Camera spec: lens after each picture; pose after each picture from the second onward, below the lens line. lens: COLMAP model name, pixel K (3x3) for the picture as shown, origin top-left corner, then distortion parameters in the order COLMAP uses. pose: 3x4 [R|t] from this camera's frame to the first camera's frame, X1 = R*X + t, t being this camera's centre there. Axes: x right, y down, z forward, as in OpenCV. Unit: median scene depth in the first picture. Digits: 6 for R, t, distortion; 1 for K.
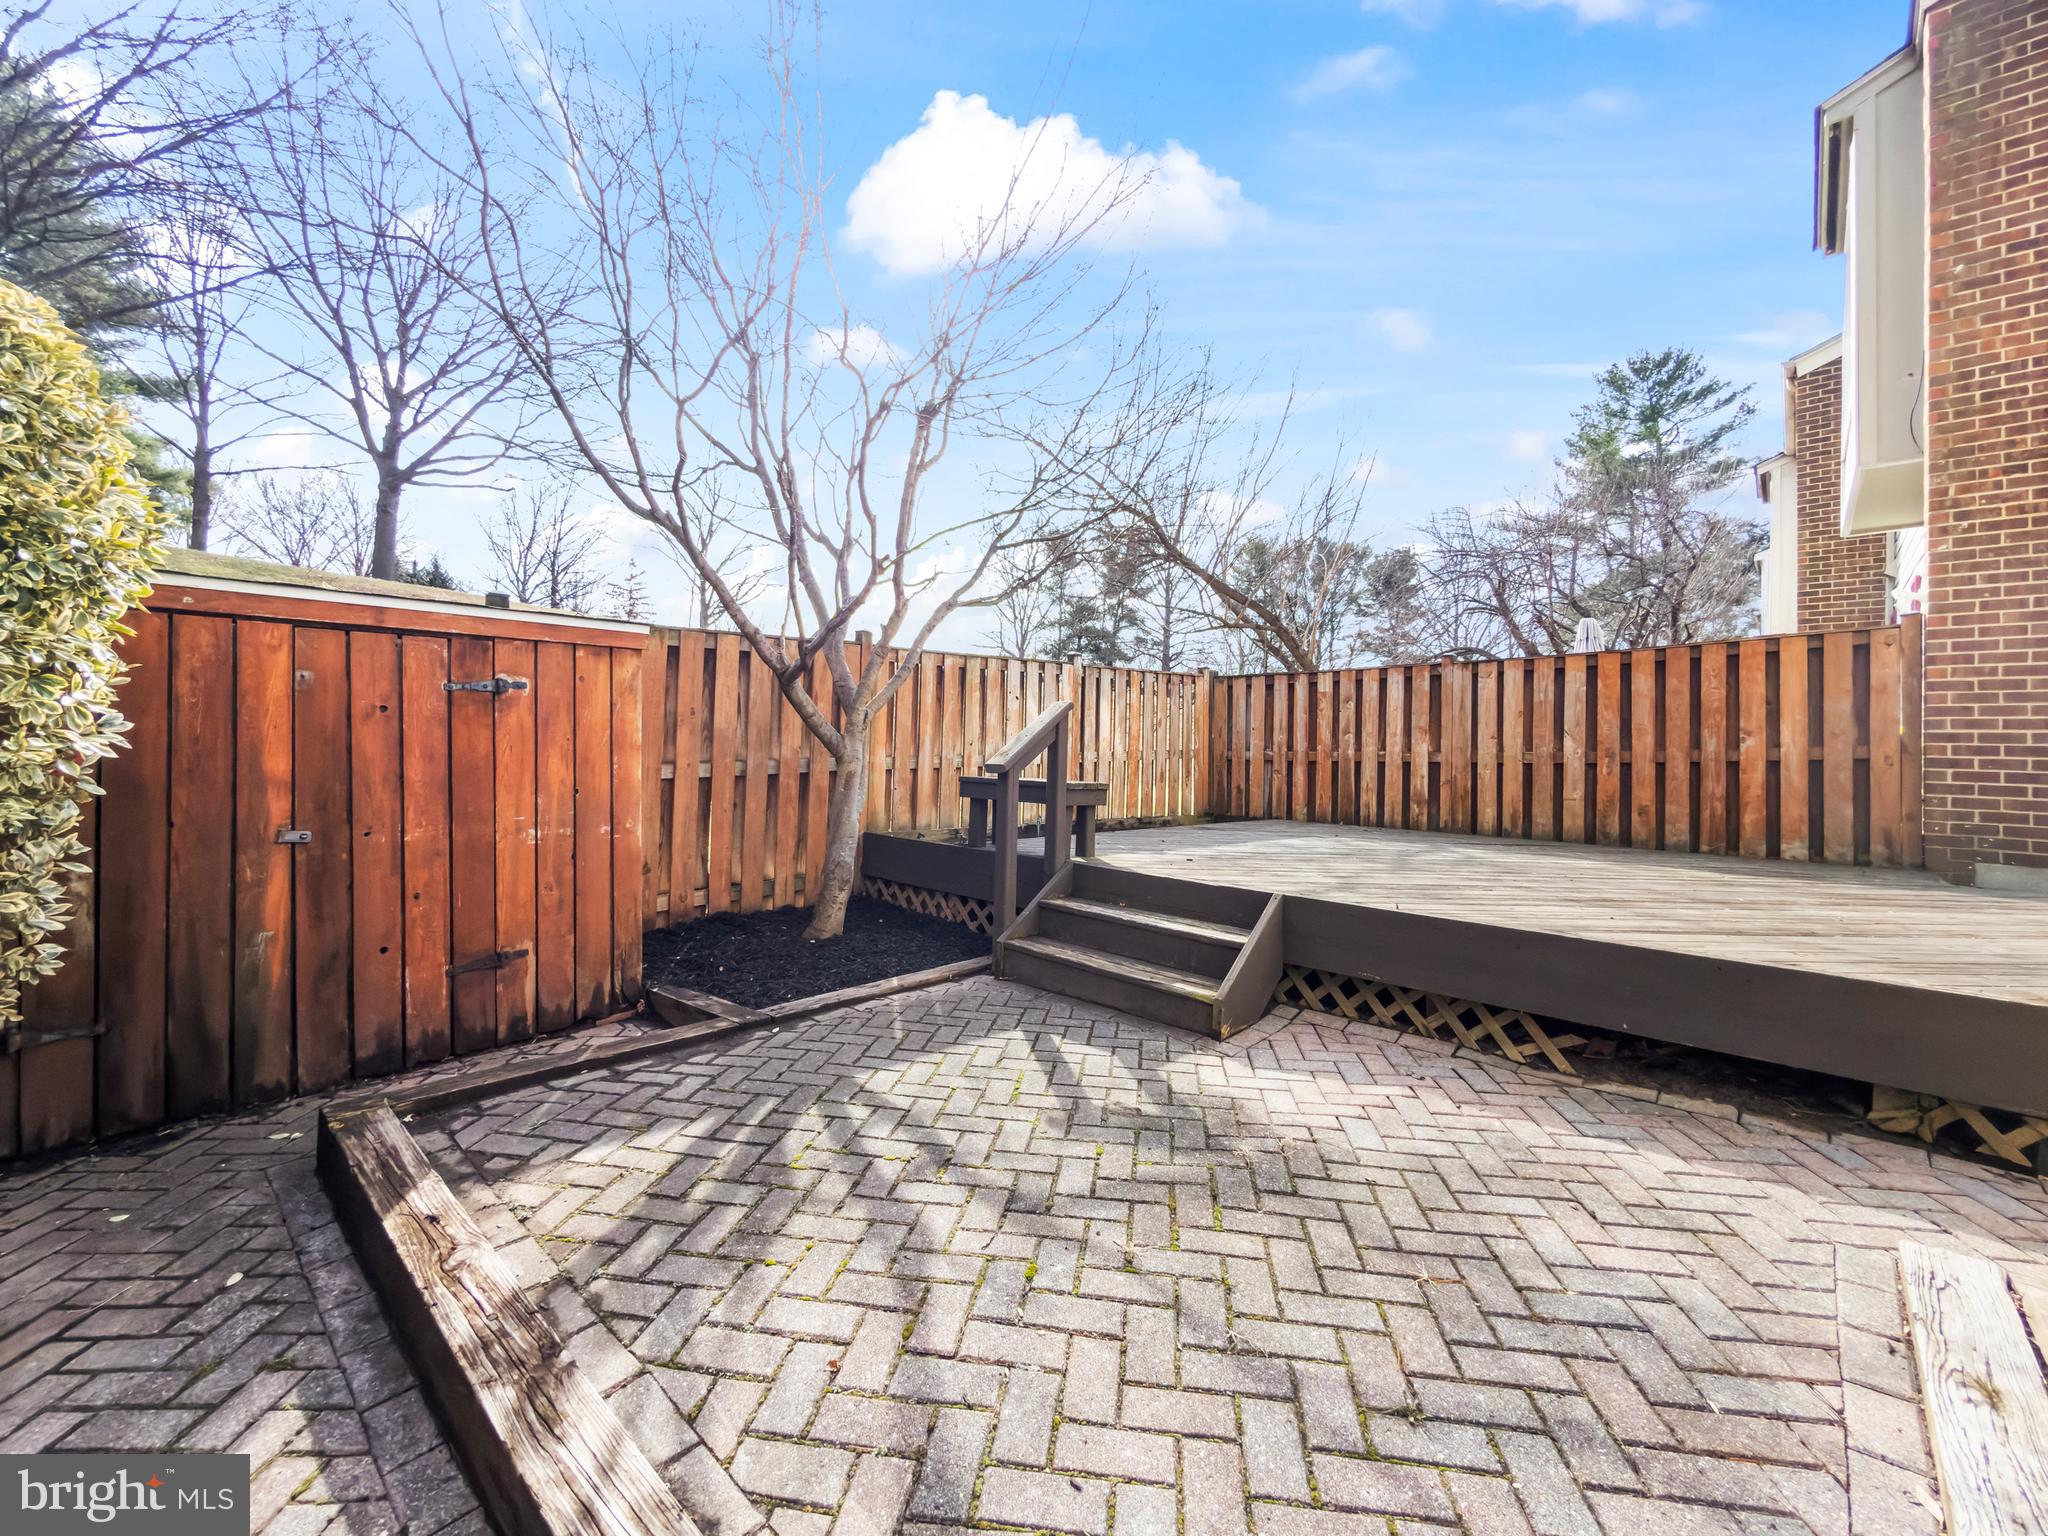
lens RADIAL K [[836.5, 0, 998.0], [0, 836.5, 749.4], [0, 0, 1]] dist [-0.003696, -0.000457]
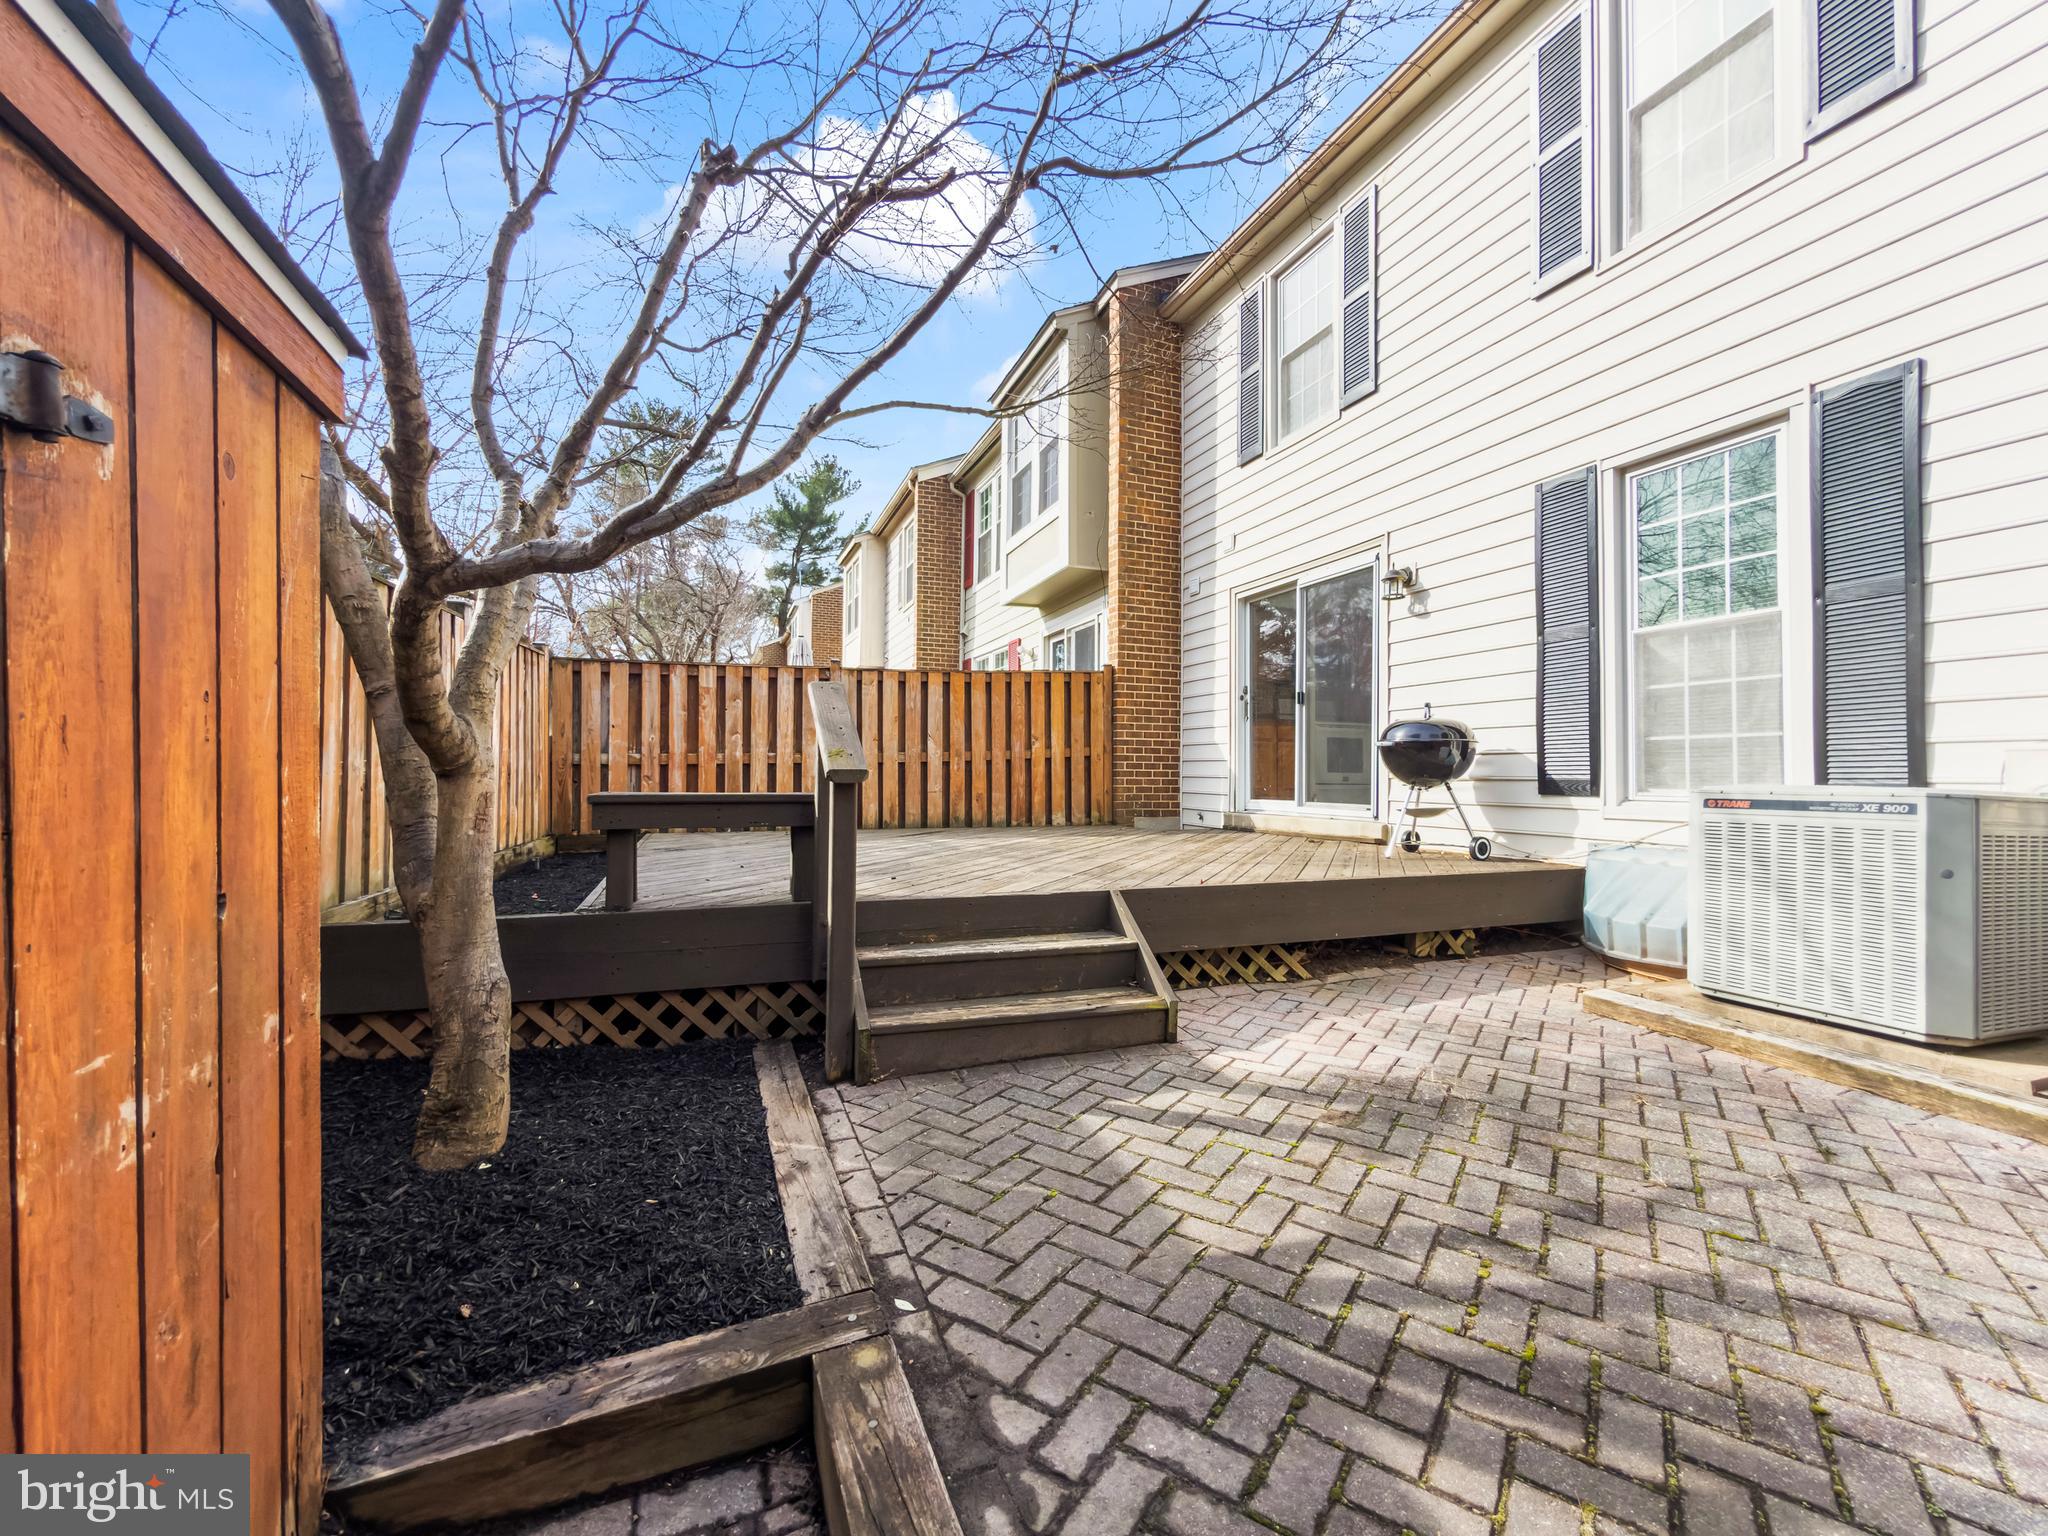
lens RADIAL K [[840.6, 0, 1024.0], [0, 840.6, 768.0], [0, 0, 1]] dist [-0.002570, -0.000264]
pose [[0.422021, -0.018956, 0.906388, -0.426697], [0.004132, 0.999811, 0.018986, 0.003416], [-0.906577, -0.004267, 0.422019, 0.451693]]
